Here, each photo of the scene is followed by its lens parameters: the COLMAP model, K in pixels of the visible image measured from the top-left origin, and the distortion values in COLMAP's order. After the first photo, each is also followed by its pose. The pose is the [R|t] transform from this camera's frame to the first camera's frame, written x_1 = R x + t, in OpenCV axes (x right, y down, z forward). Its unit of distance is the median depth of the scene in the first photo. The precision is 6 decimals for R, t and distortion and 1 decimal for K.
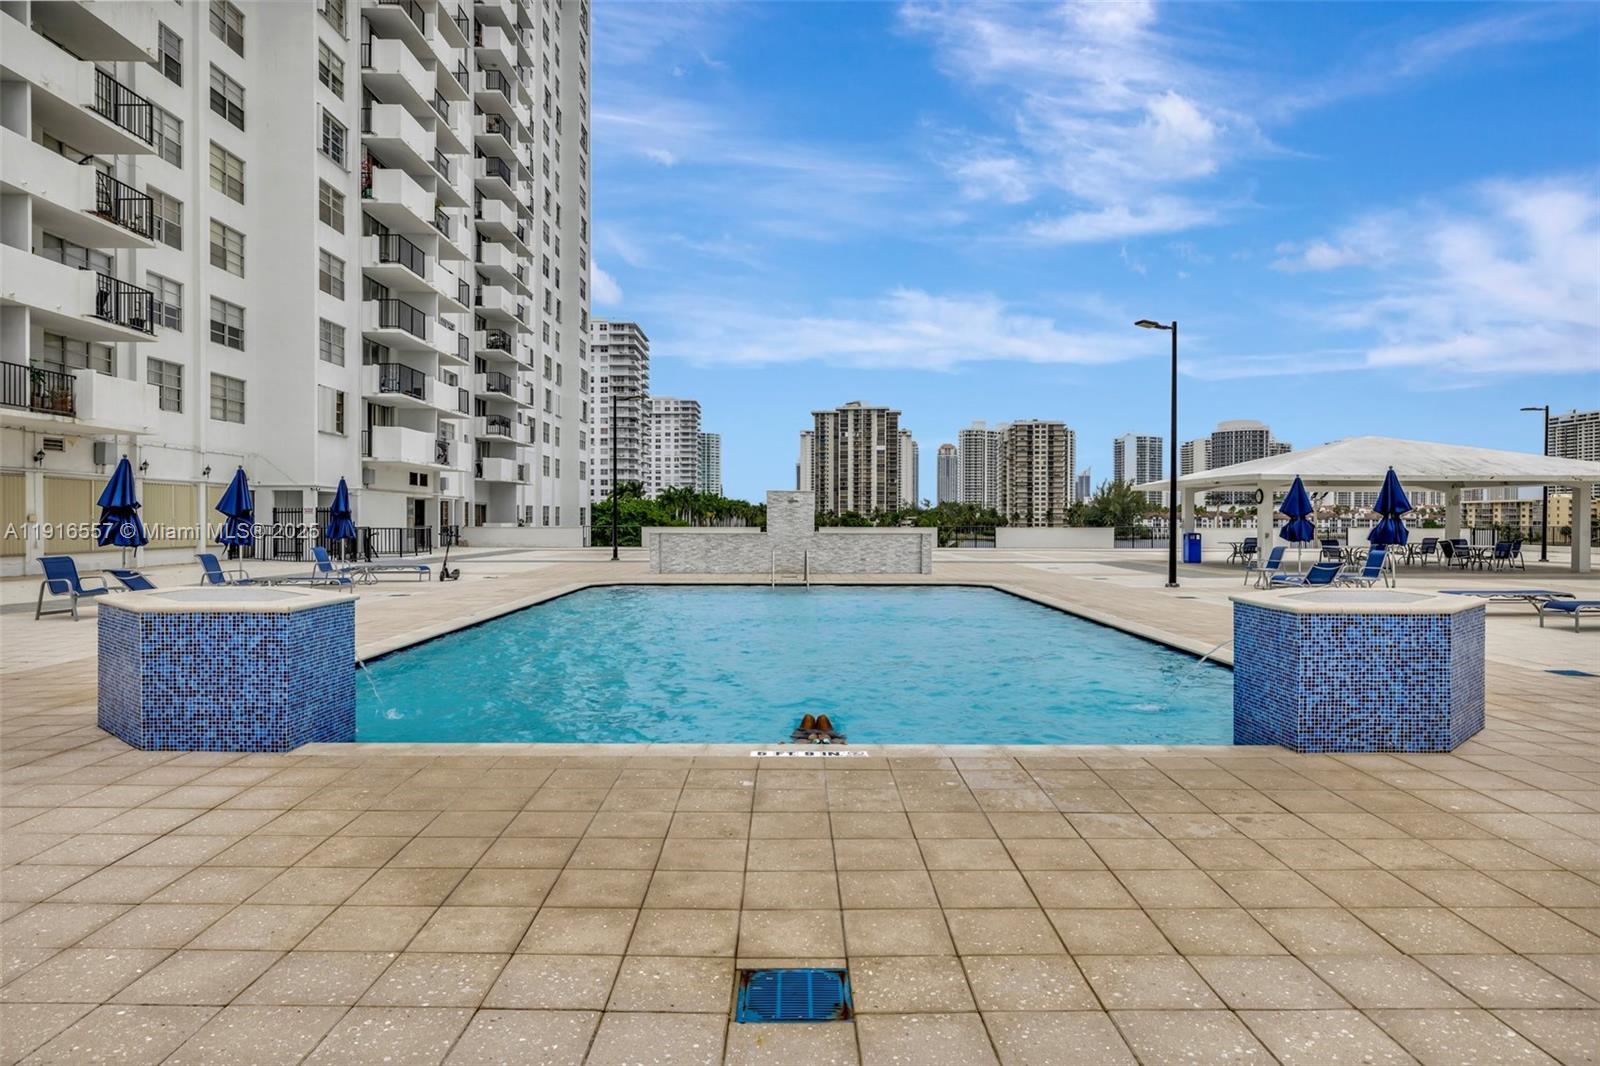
lens RADIAL K [[1004.6, 0, 796.4], [0, 1004.6, 532.2], [0, 0, 1]] dist [-0.000950, -0.000009]
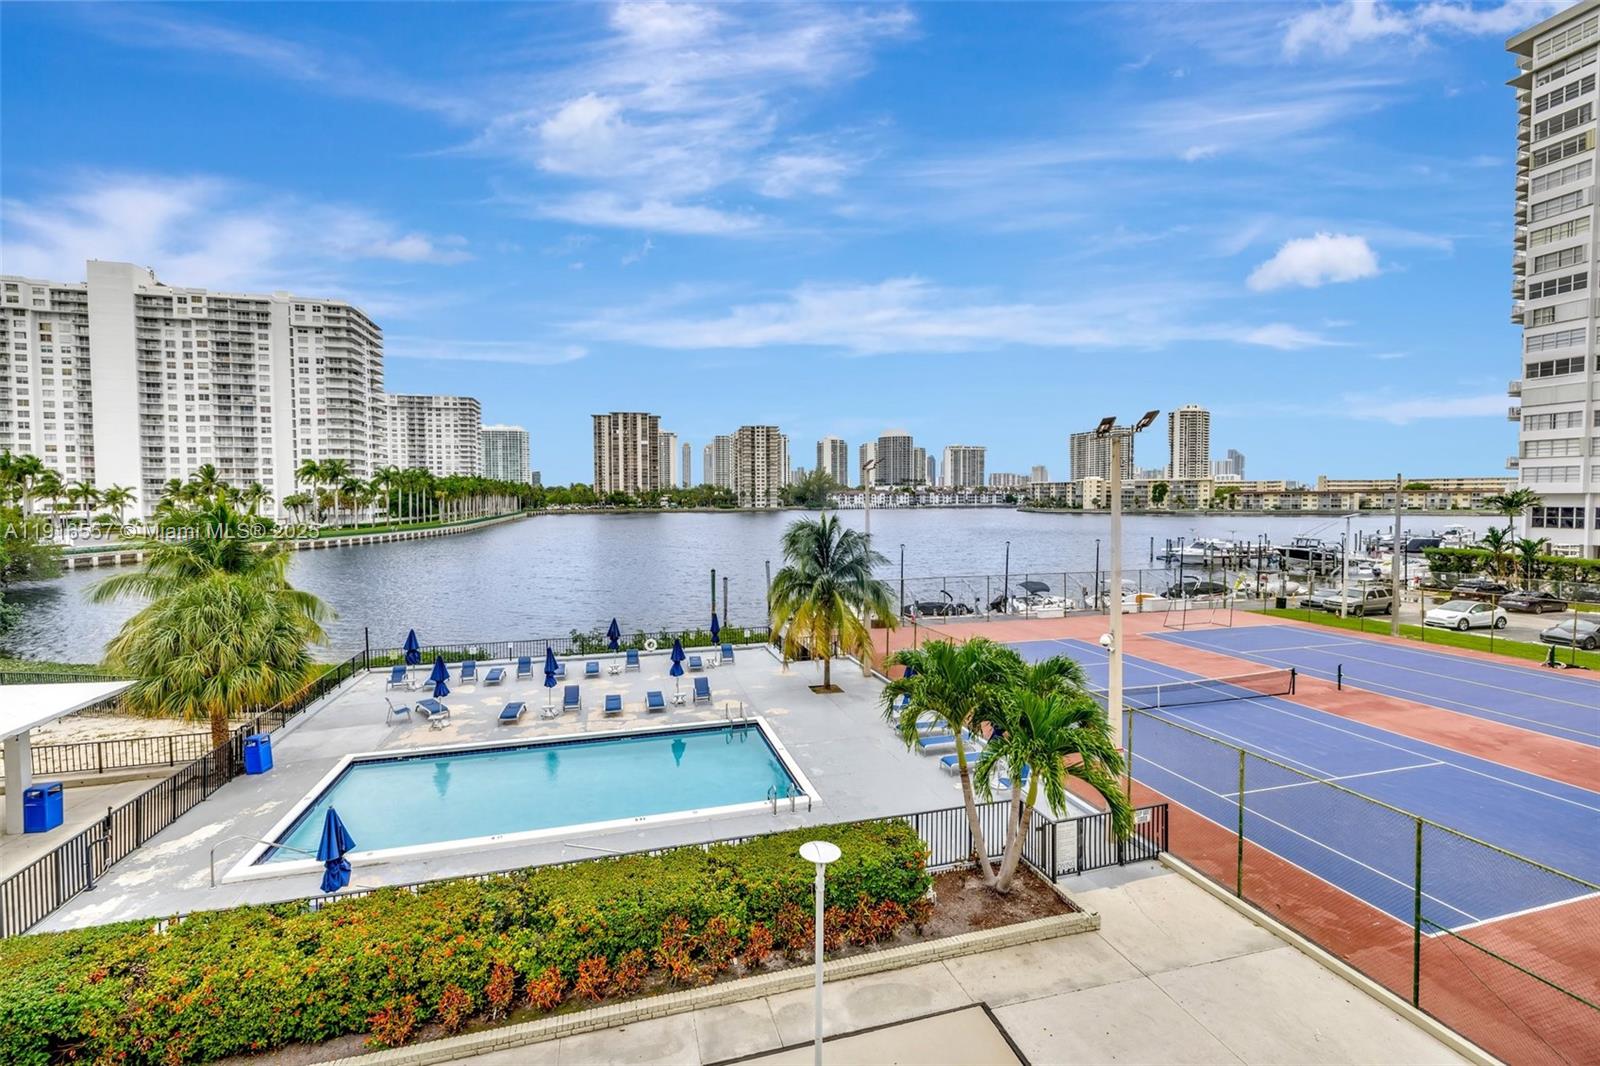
lens RADIAL K [[681.8, 0, 799.4], [0, 681.8, 525.0], [0, 0, 1]] dist [0.000714, 0.000005]
pose [[0.962152, -0.017195, 0.271970, 0.039903], [0.009327, 0.999500, 0.030198, -0.000854], [-0.272353, -0.026518, 0.961832, 0.092030]]
